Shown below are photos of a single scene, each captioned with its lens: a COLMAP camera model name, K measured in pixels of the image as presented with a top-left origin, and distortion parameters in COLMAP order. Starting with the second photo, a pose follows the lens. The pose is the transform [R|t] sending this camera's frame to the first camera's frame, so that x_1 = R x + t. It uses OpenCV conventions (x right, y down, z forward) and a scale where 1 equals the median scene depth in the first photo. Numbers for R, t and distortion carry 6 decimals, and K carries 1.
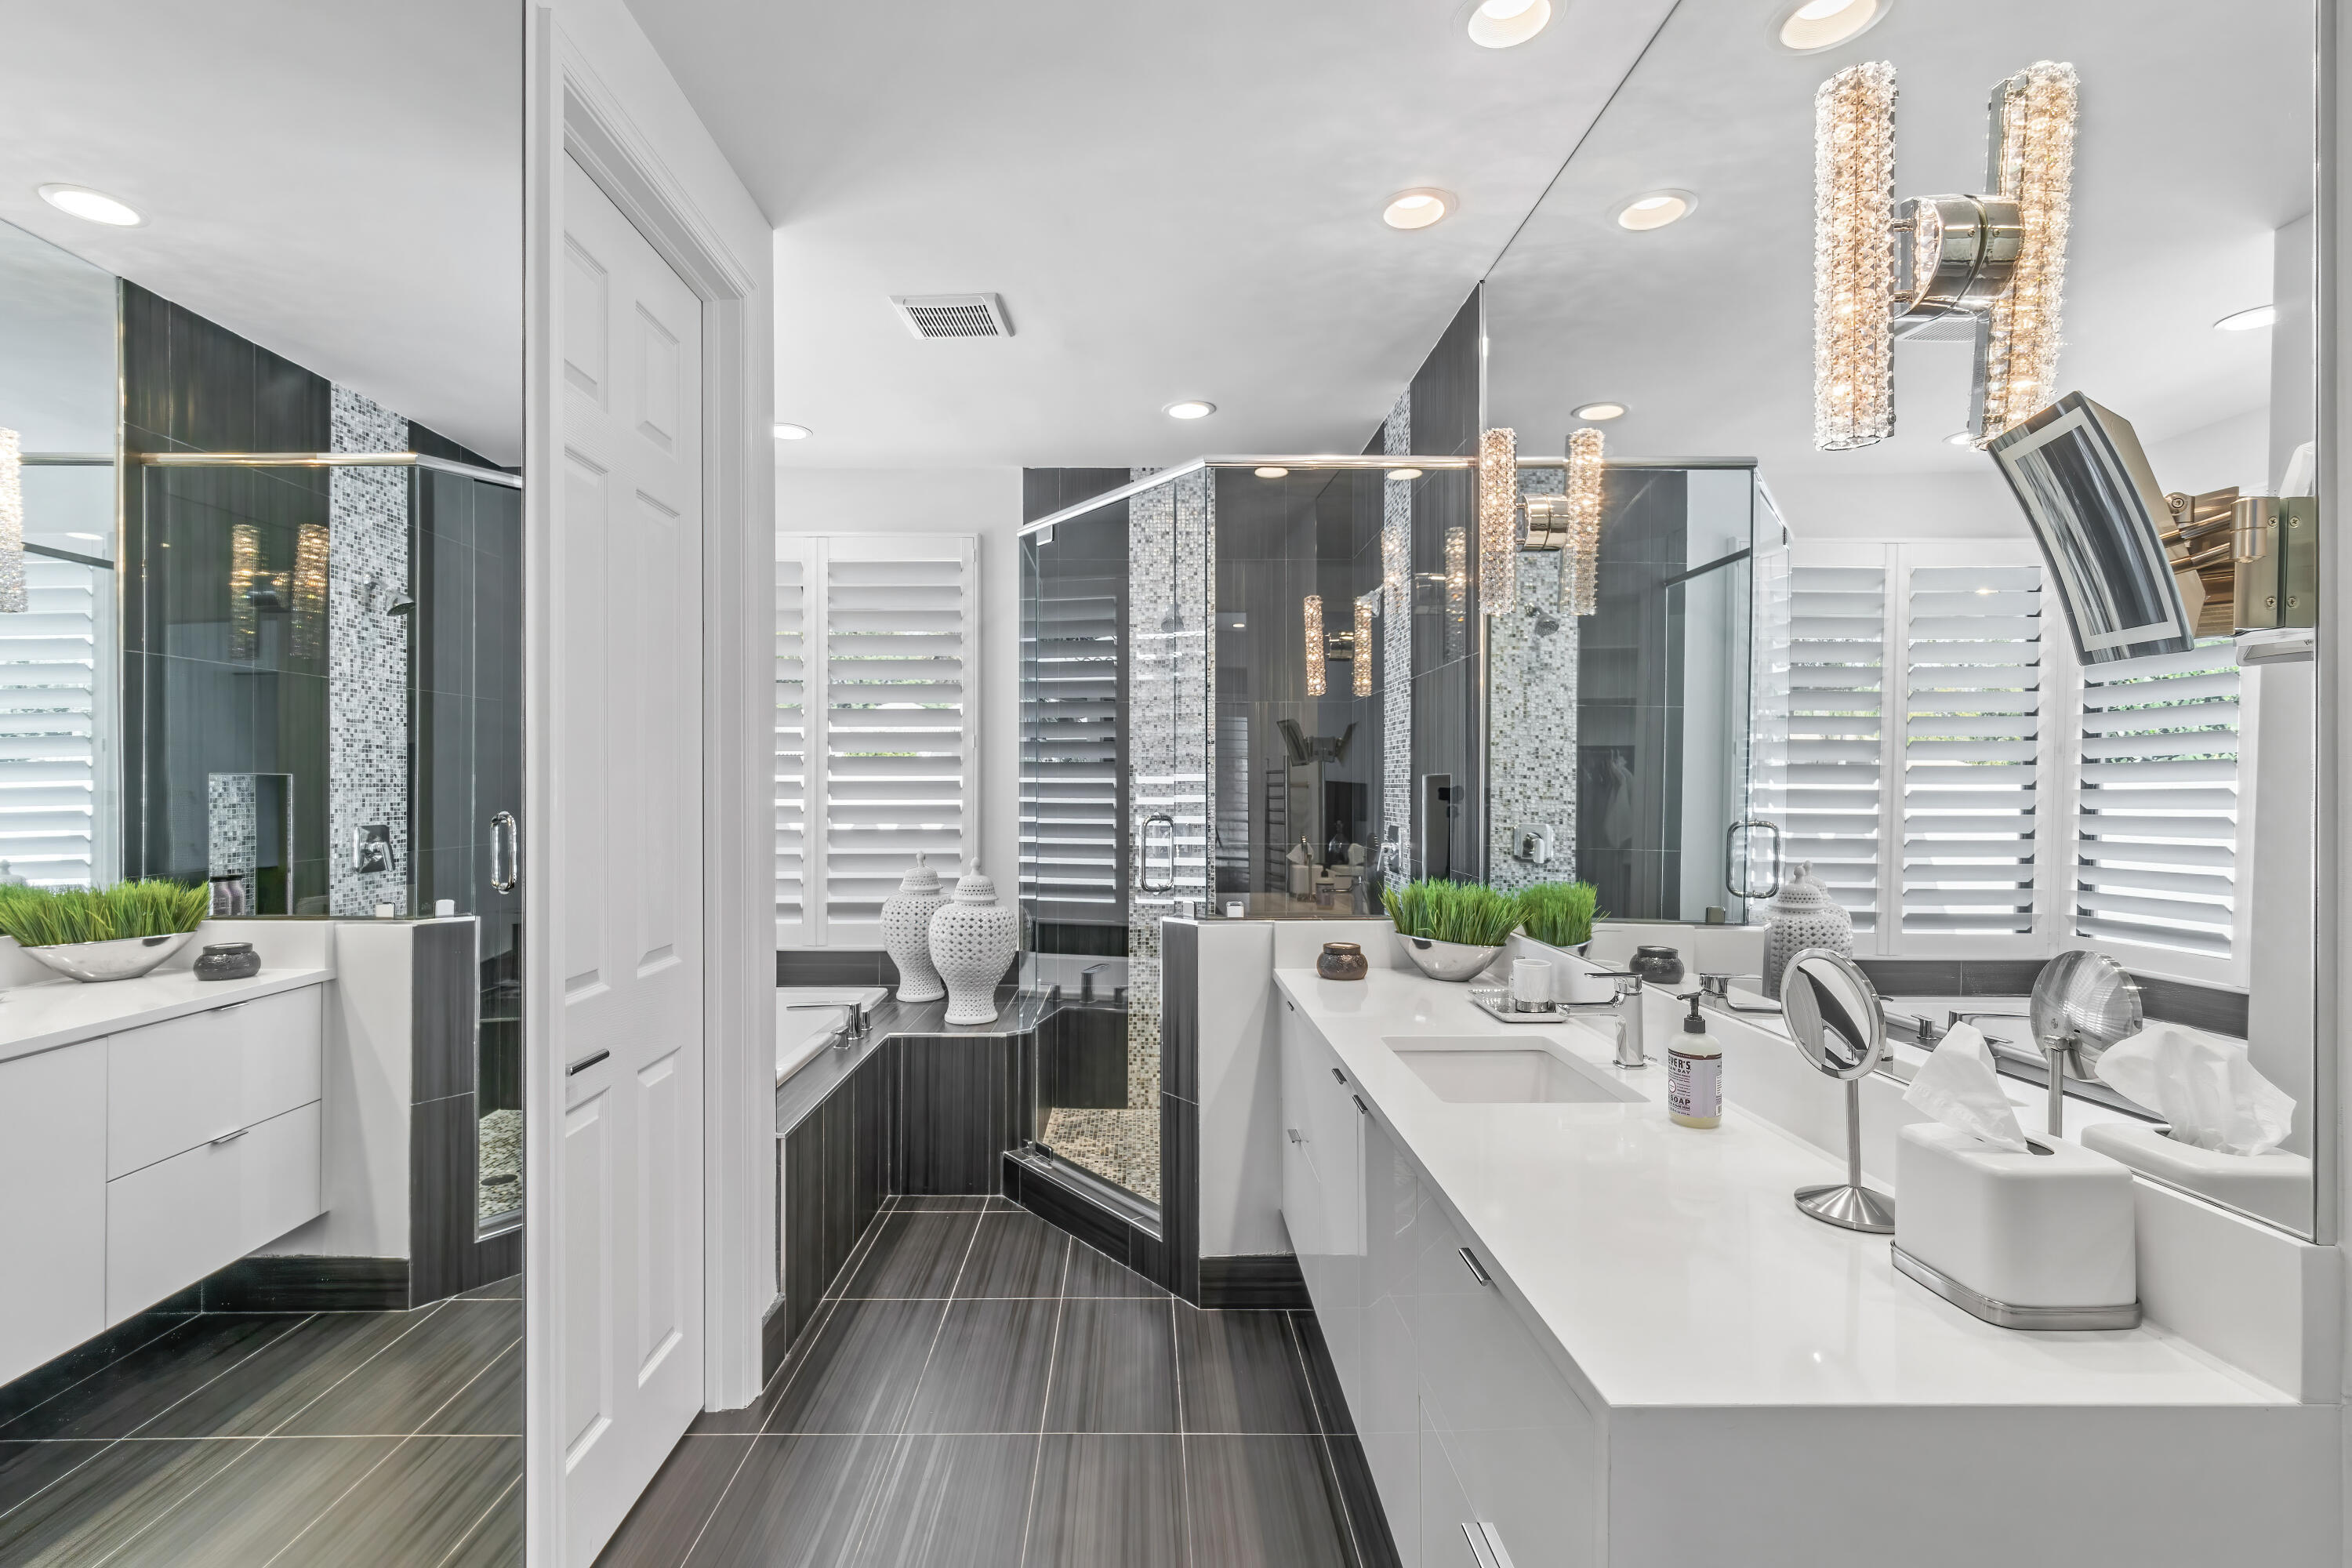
lens RADIAL K [[1029.6, 0, 1143.4], [0, 1029.6, 788.3], [0, 0, 1]] dist [-0.005198, 0.000129]
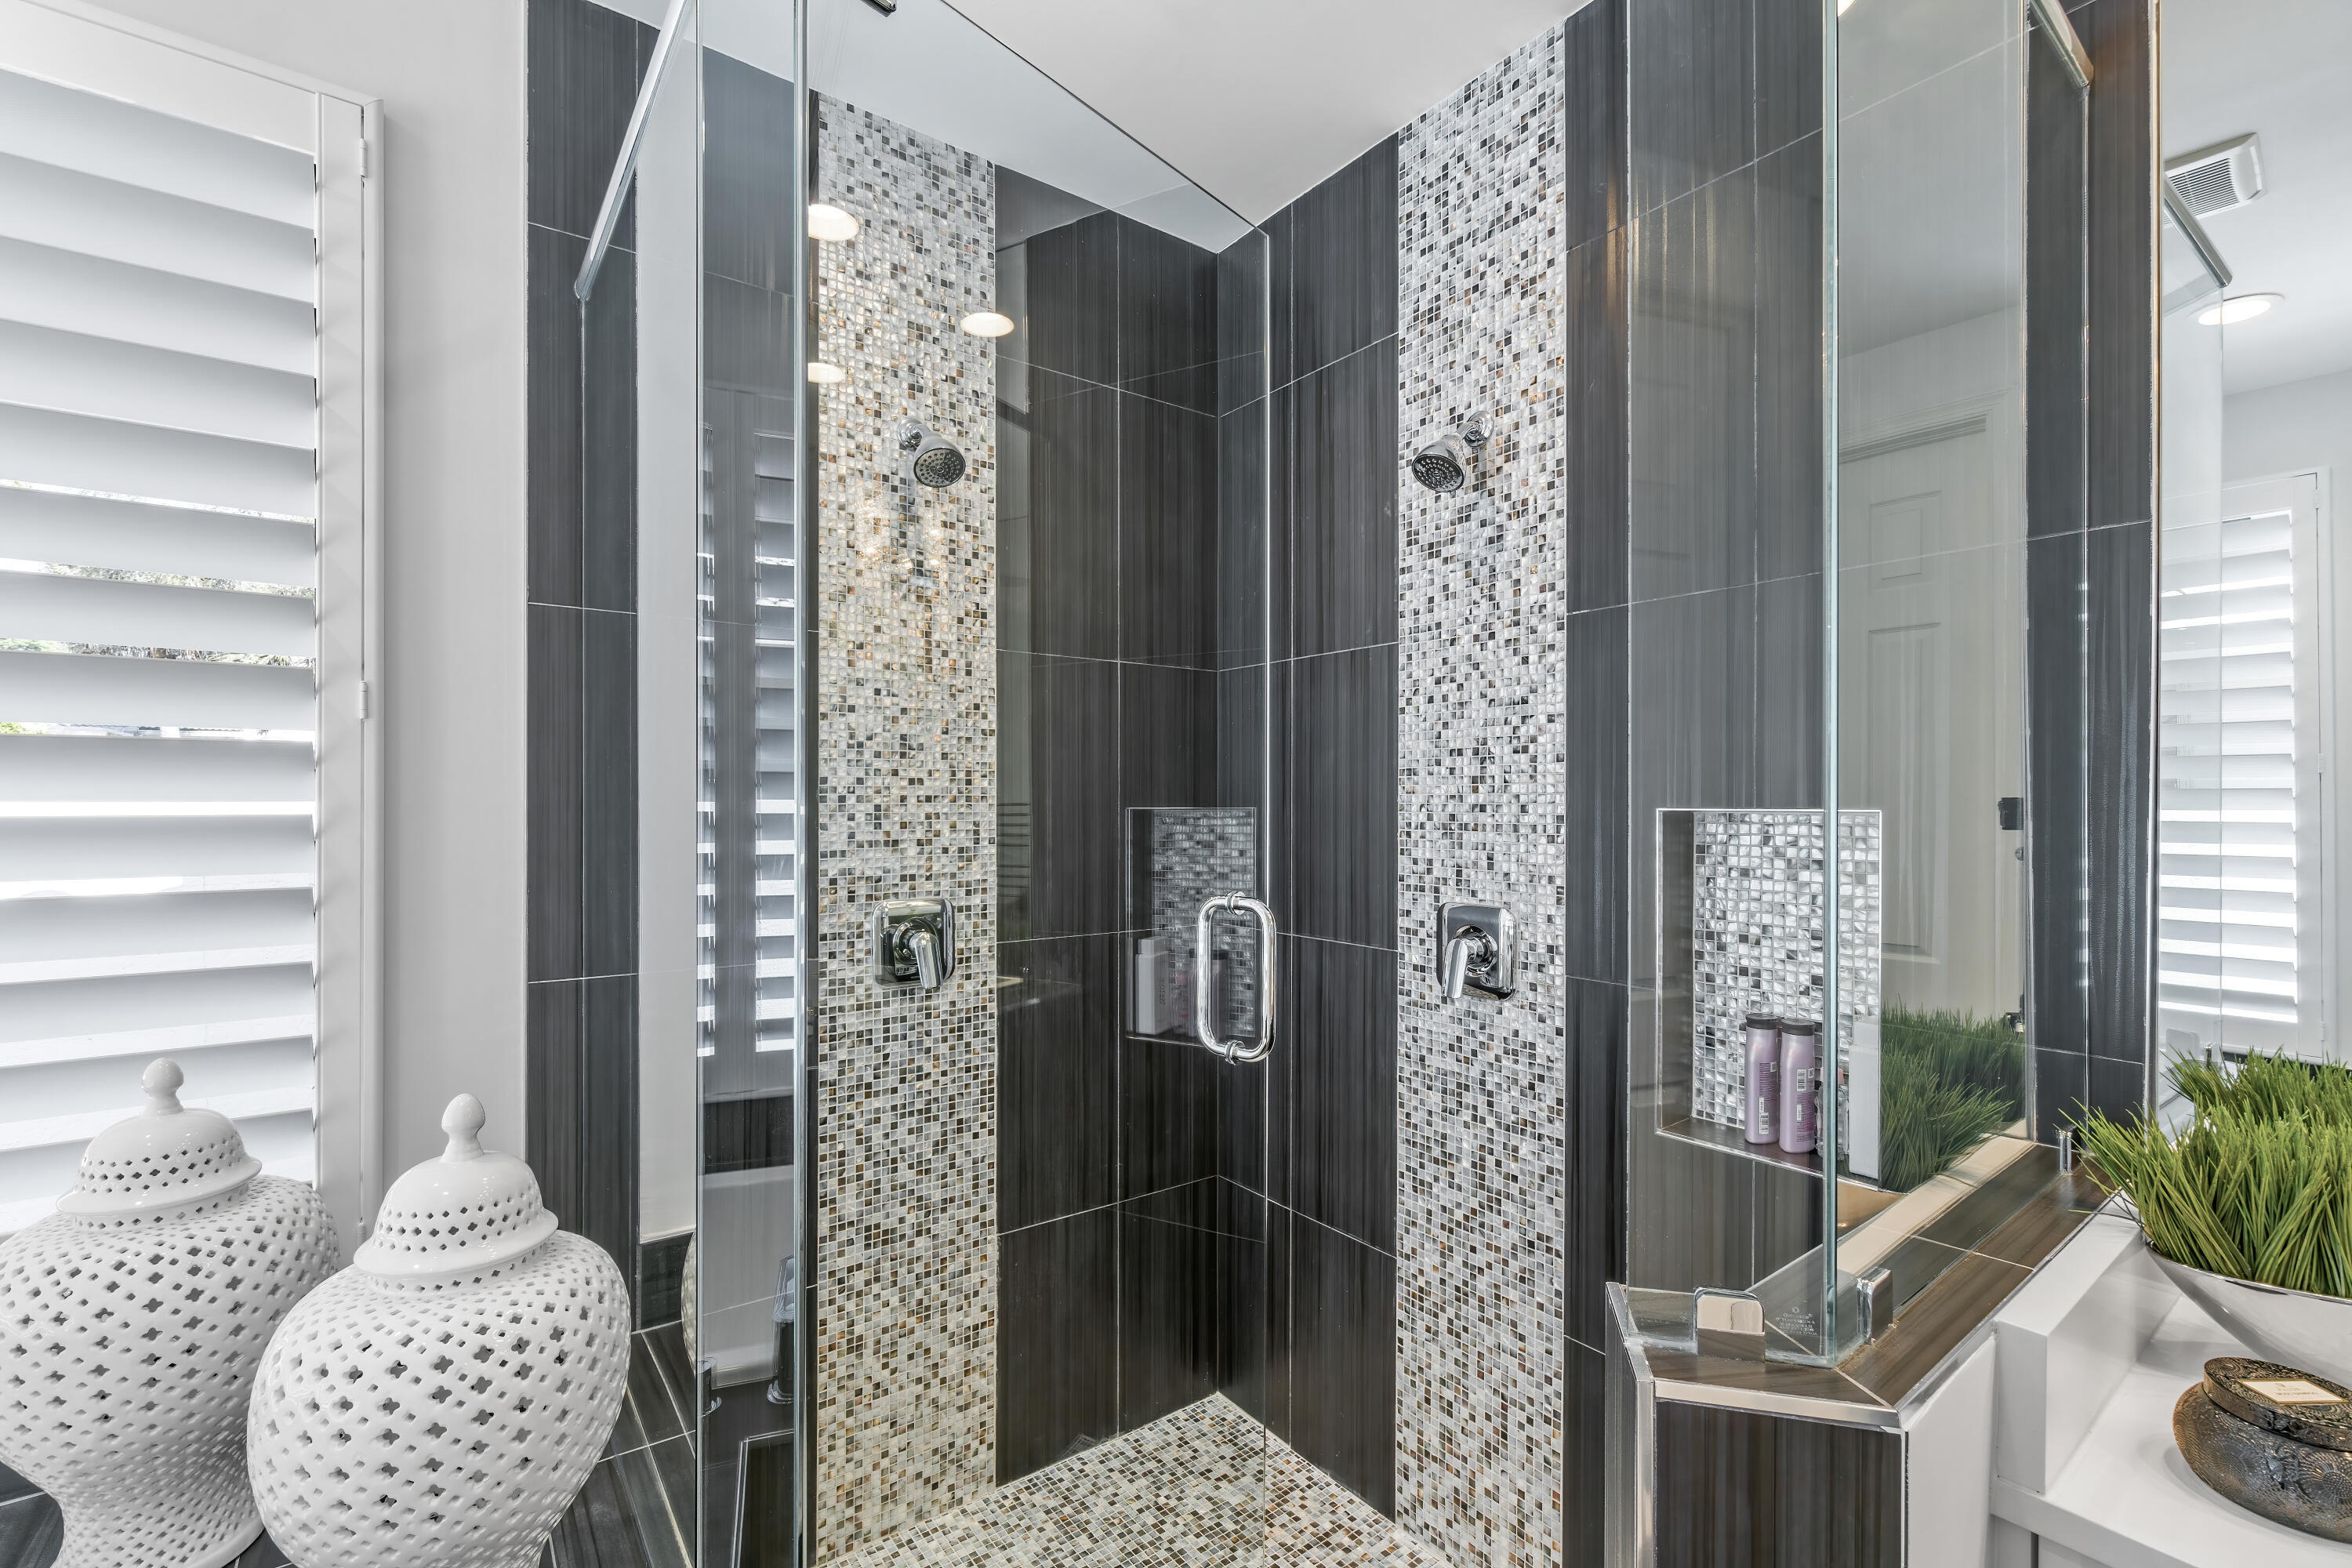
lens RADIAL K [[1029.6, 0, 1197.7], [0, 1029.6, 811.7], [0, 0, 1]] dist [-0.005198, 0.000129]
pose [[0.815510, -0.003248, 0.578733, -0.199997], [-0.001139, 0.999973, 0.007218, -0.016321], [-0.578741, -0.006546, 0.815485, 0.824433]]
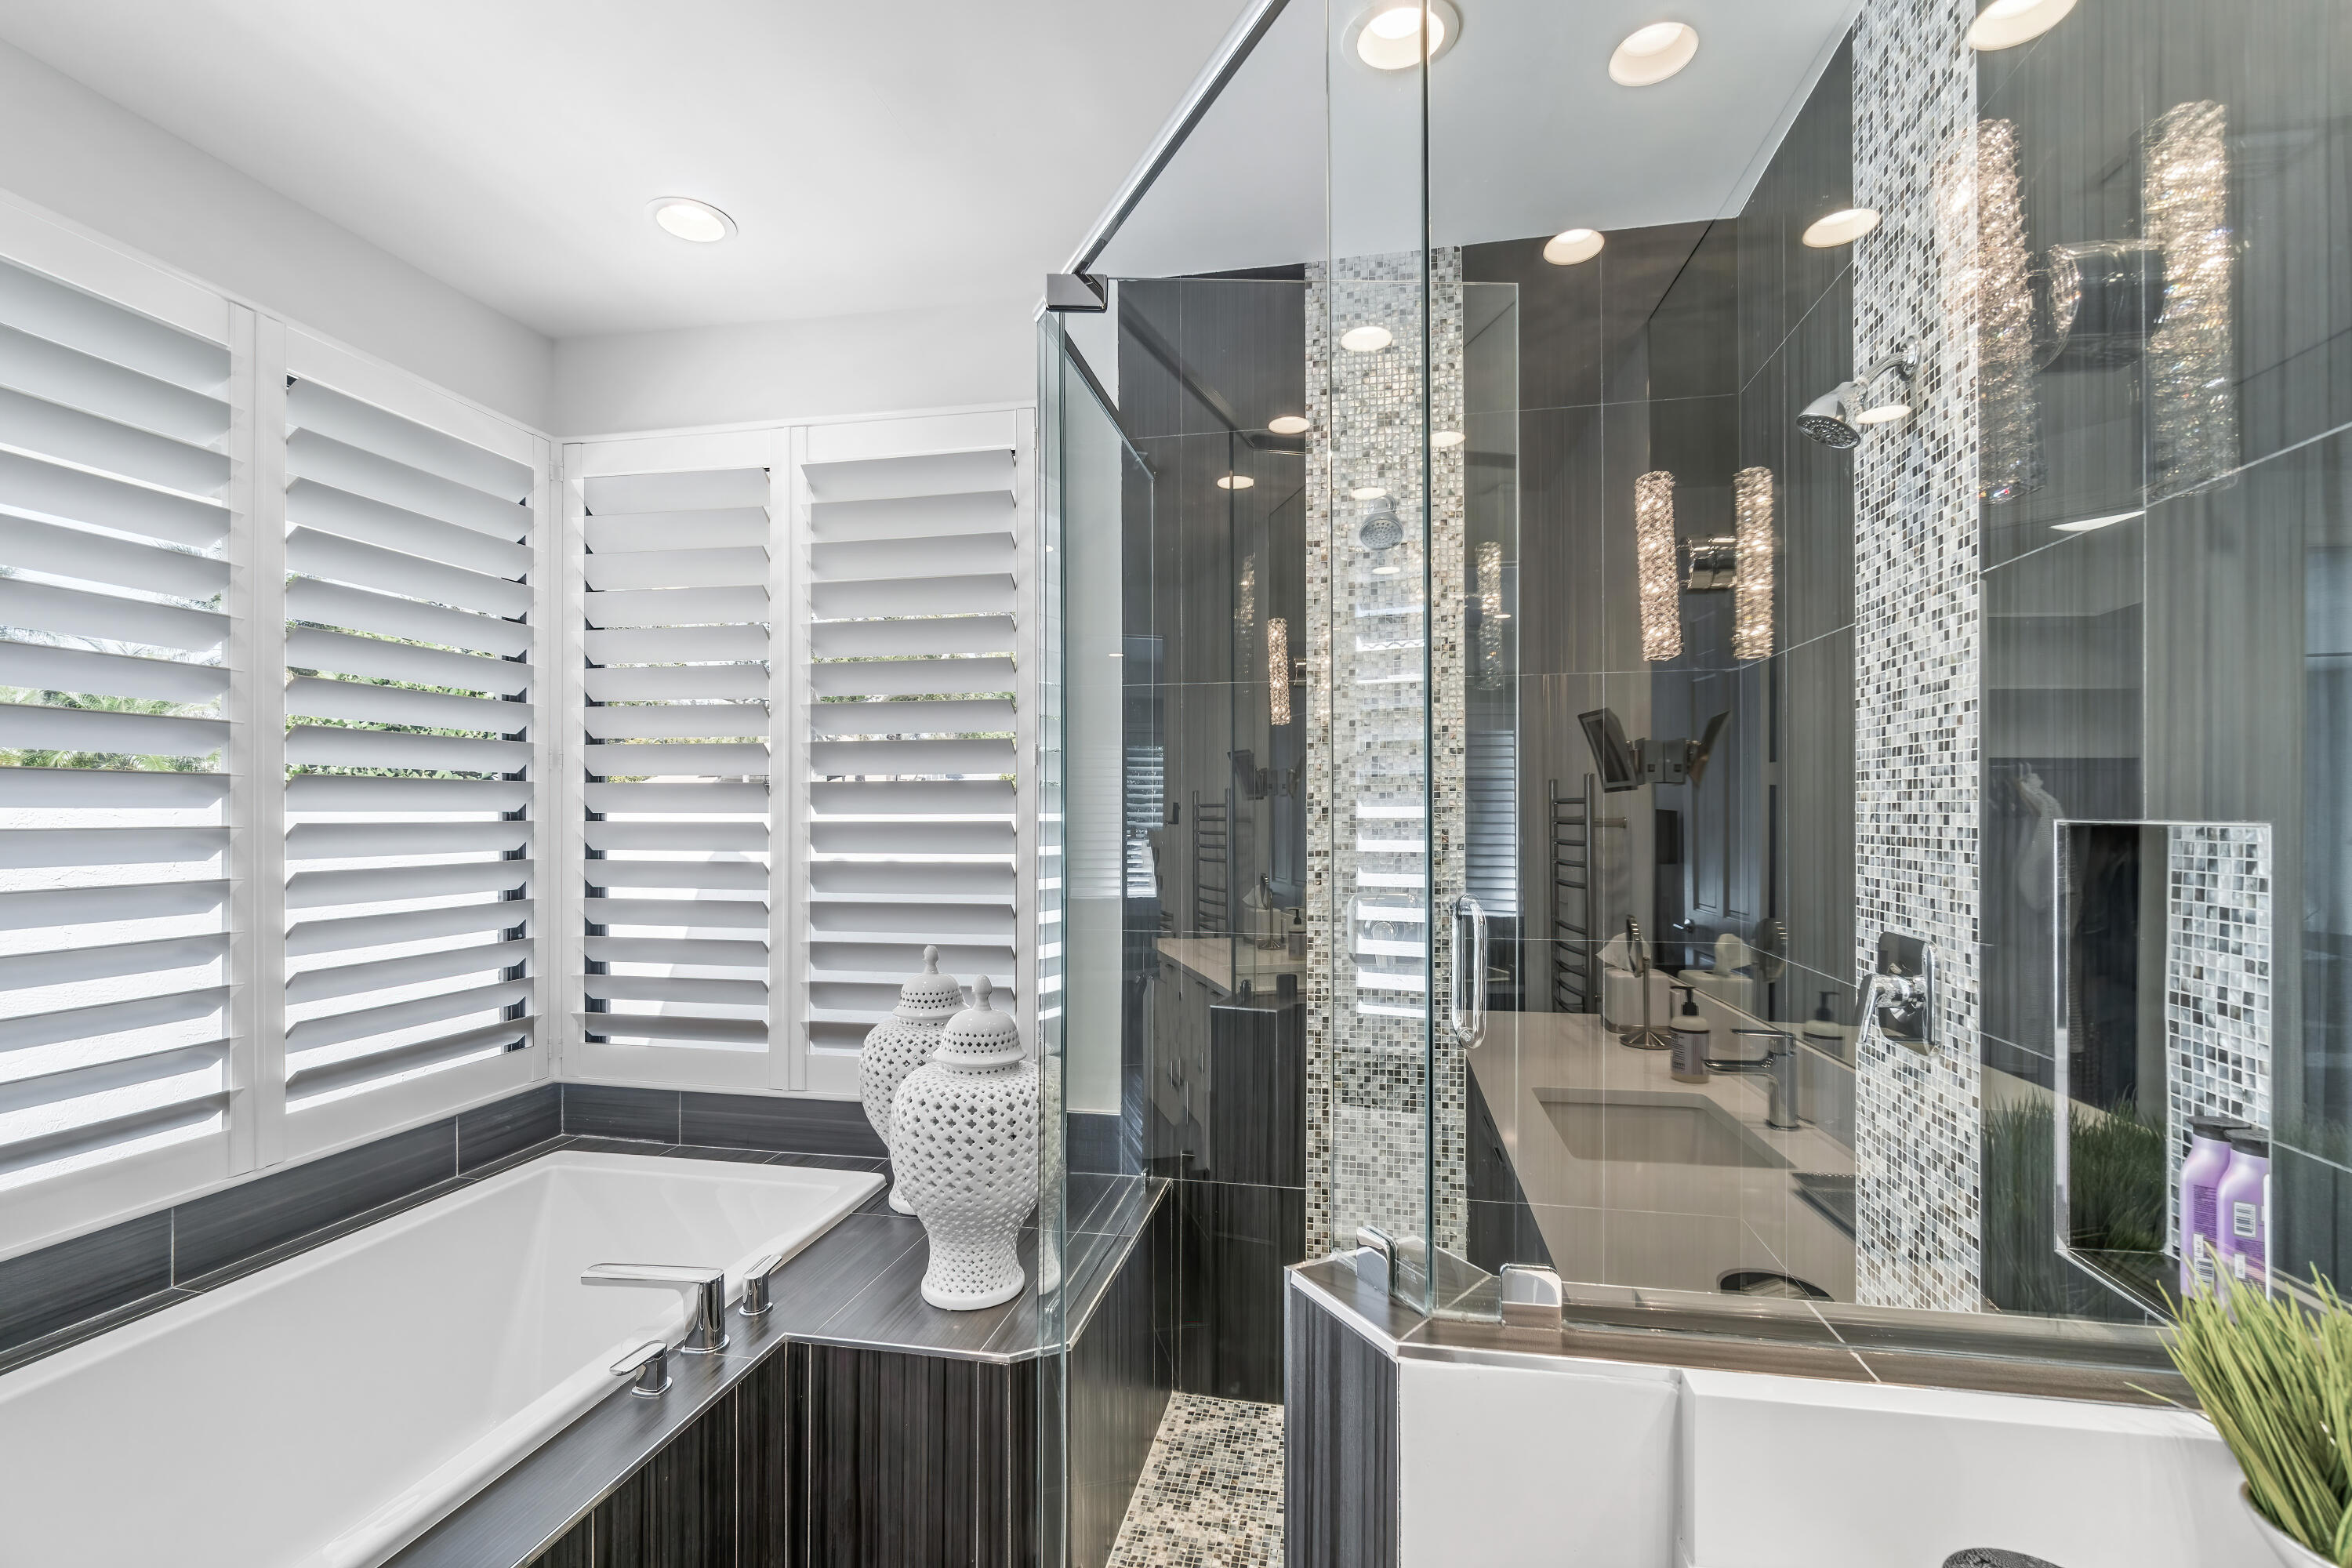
lens RADIAL K [[1029.6, 0, 1189.4], [0, 1029.6, 815.6], [0, 0, 1]] dist [-0.005198, 0.000129]
pose [[0.978247, -0.001925, -0.207433, 0.059577], [0.002629, 0.999992, 0.003120, -0.018306], [0.207425, -0.003597, 0.978244, 0.656934]]
